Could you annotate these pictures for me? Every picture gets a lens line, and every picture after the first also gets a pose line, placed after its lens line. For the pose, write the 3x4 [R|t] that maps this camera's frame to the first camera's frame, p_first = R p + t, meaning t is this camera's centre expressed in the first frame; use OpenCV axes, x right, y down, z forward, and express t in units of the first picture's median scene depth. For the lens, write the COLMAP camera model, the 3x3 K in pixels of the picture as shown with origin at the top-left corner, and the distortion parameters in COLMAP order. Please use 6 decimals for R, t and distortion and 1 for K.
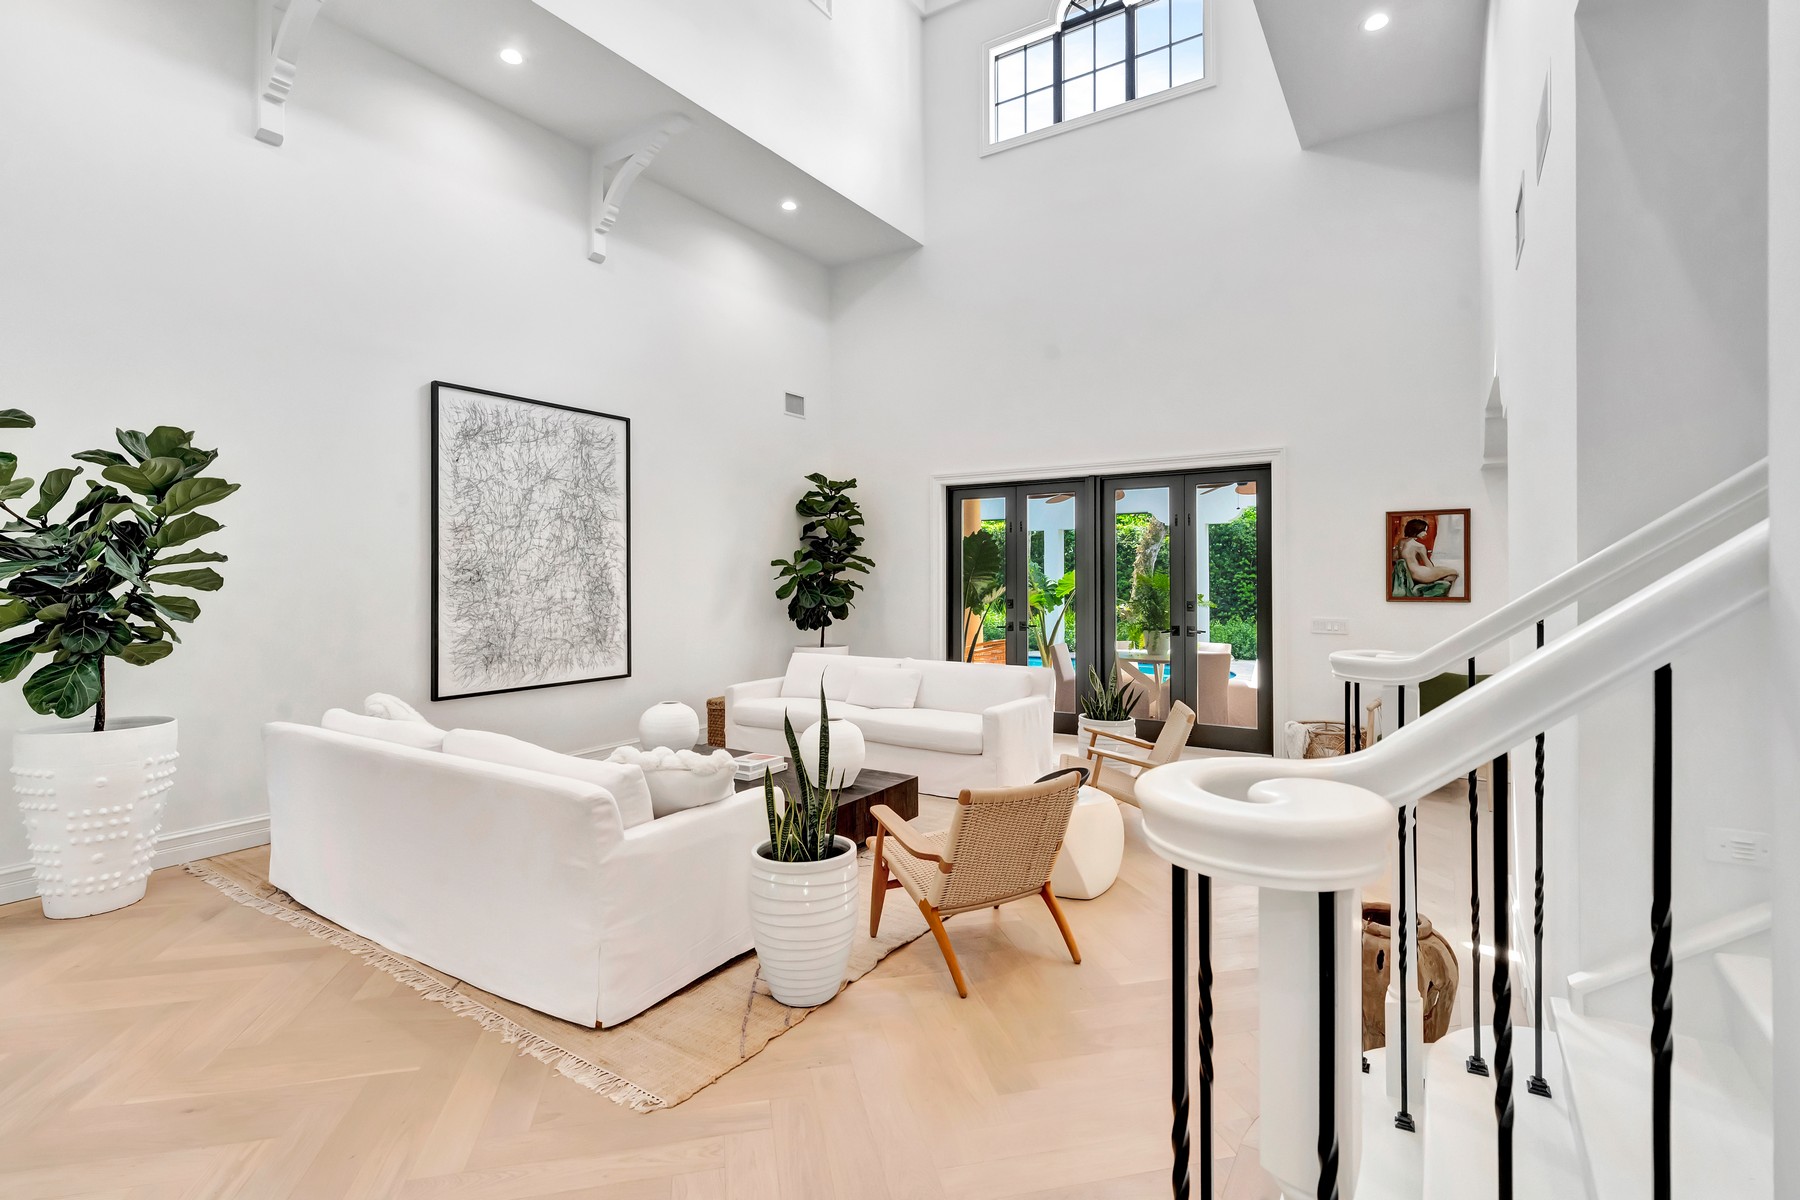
lens RADIAL K [[843.4, 0, 900.0], [0, 843.4, 600.0], [0, 0, 1]] dist [-0.000994, -0.000023]
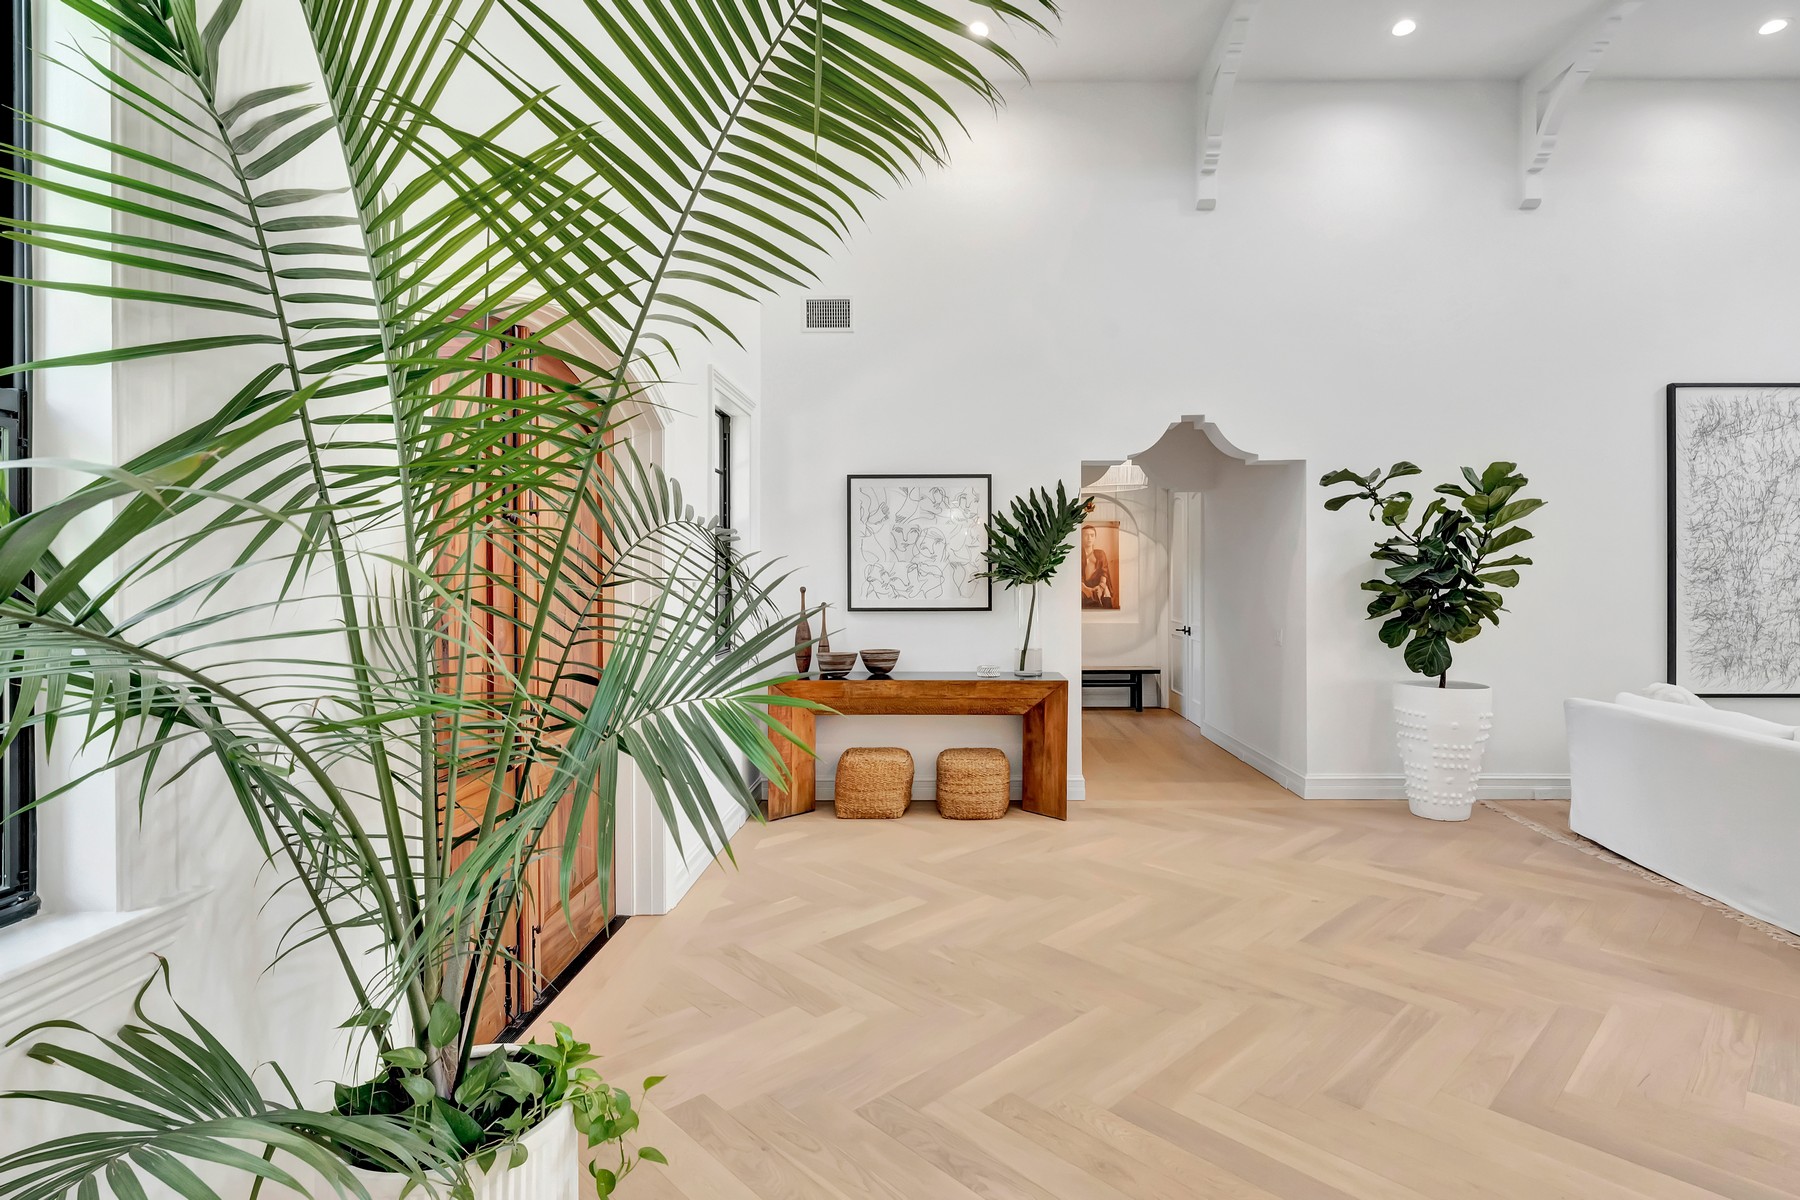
lens RADIAL K [[894.5, 0, 961.2], [0, 894.5, 586.9], [0, 0, 1]] dist [0.002055, -0.000385]
pose [[0.538564, 0.013473, -0.842477, -0.099252], [-0.022435, 0.999747, 0.001646, 0.003490], [0.842286, 0.018015, 0.538730, -0.303065]]
